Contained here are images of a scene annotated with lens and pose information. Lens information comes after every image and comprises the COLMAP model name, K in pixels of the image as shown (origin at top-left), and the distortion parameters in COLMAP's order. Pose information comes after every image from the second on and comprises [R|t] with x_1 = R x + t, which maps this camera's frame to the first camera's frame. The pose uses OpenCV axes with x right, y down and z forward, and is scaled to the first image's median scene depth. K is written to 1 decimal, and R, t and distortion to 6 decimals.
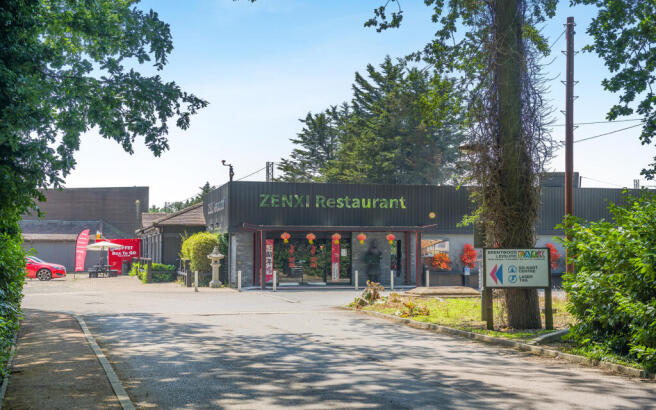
lens RADIAL K [[1059.4, 0, 327.9], [0, 1059.4, 205.9], [0, 0, 1]] dist [0.010921, 0.000000]
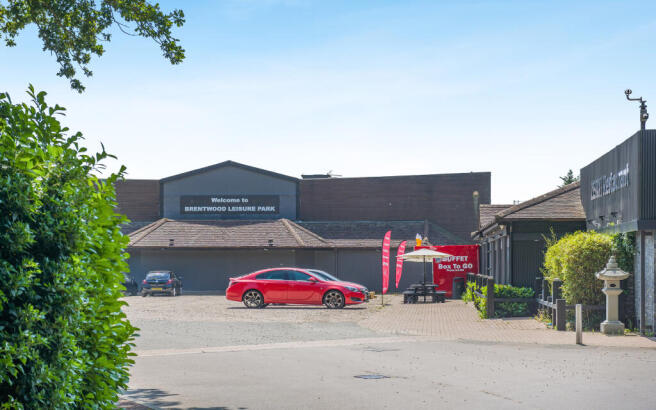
lens RADIAL K [[1204.7, 0, 328.3], [0, 1204.7, 205.9], [0, 0, 1]] dist [0.027324, 0.000000]
pose [[0.953825, -0.014107, -0.300032, -0.045988], [0.013044, 0.999900, -0.005546, 0.011075], [0.300081, 0.001376, 0.953913, 0.291899]]
